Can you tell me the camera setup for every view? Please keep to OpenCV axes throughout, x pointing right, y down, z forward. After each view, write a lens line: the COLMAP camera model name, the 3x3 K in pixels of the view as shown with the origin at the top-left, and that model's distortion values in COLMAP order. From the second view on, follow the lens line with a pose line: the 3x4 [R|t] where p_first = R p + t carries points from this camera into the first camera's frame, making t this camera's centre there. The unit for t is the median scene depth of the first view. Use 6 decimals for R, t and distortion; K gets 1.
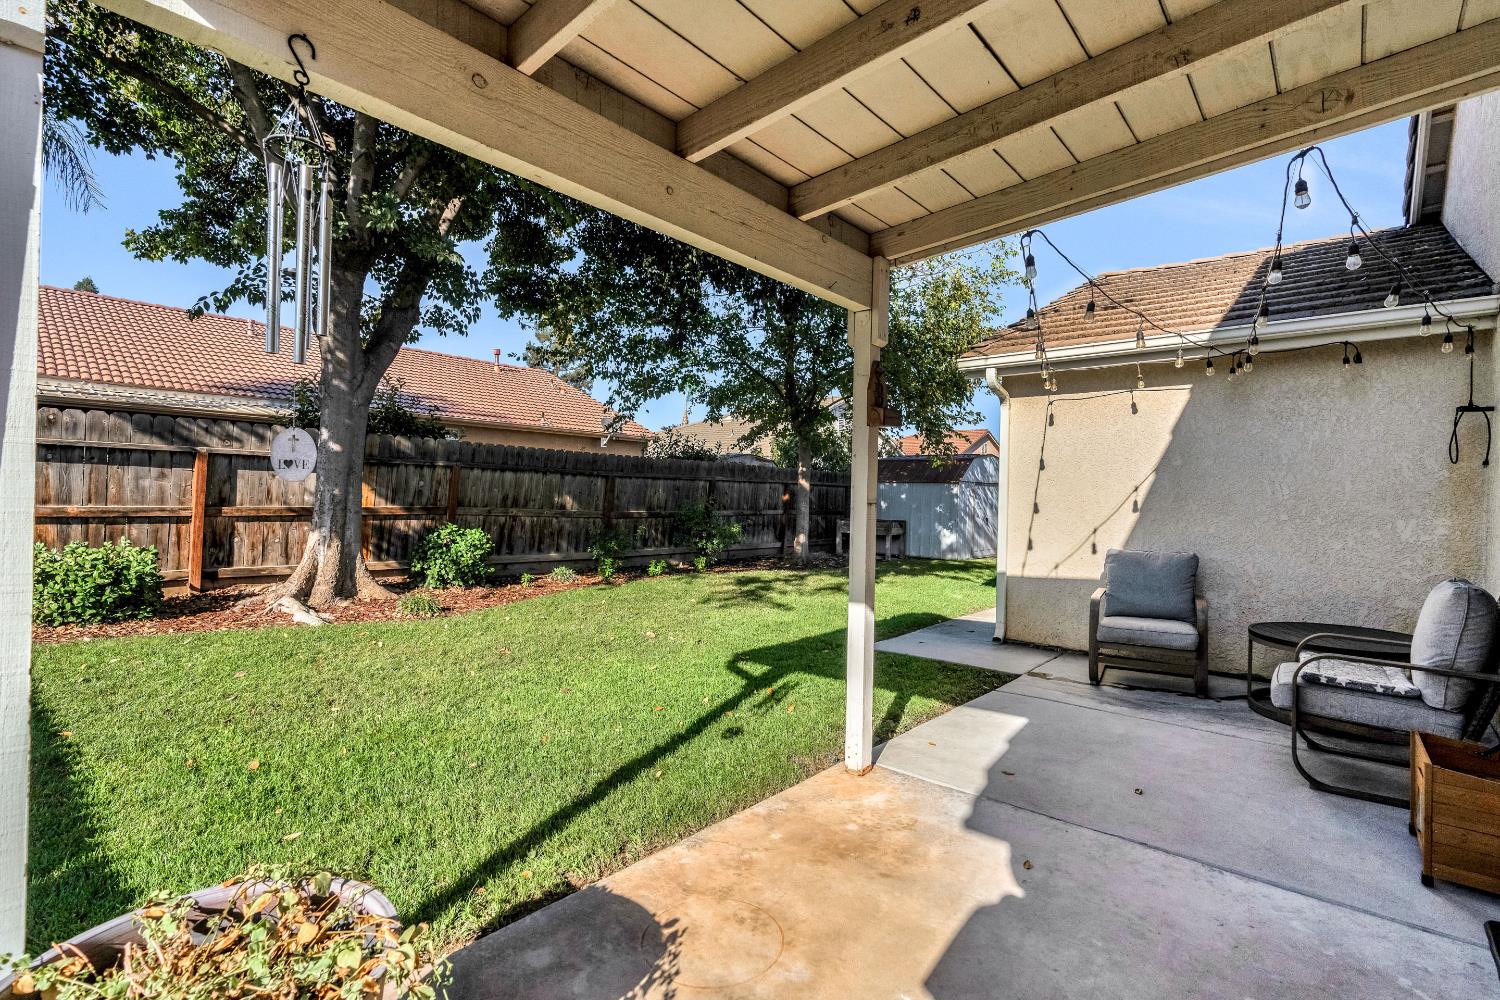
lens RADIAL K [[674.0, 0, 750.0], [0, 674.0, 500.0], [0, 0, 1]] dist [-0.012385, 0.000260]
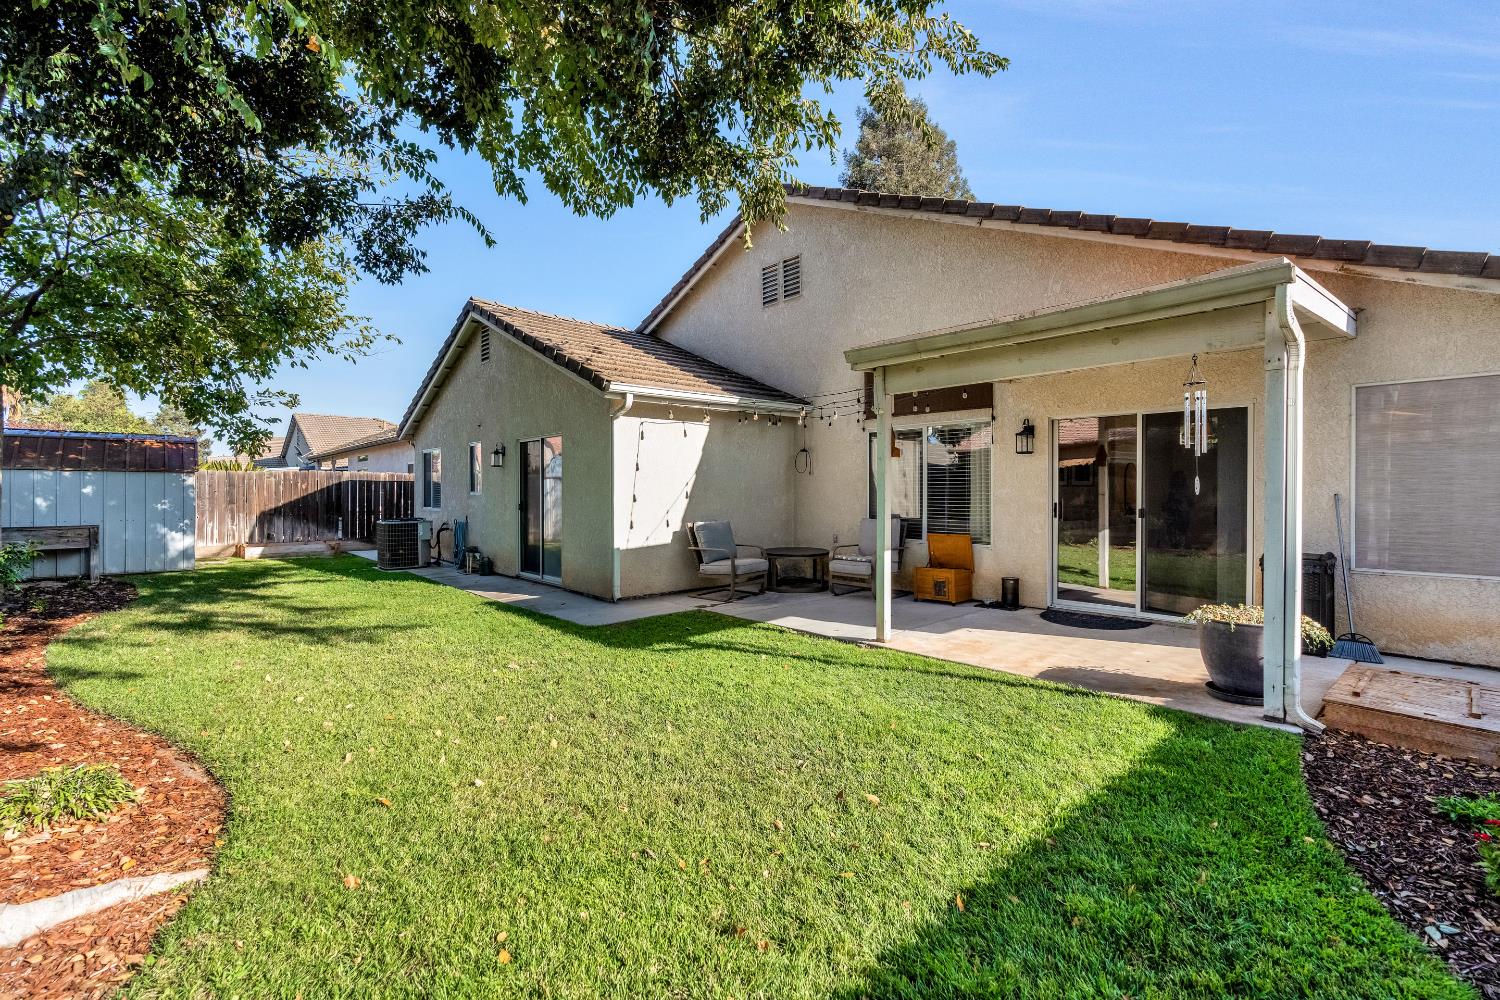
lens RADIAL K [[674.0, 0, 750.0], [0, 674.0, 500.0], [0, 0, 1]] dist [-0.012385, 0.000260]
pose [[0.171047, -0.034382, 0.984663, -0.914699], [0.011249, 0.999394, 0.032942, -0.027350], [-0.985199, 0.005442, 0.171330, 0.535828]]
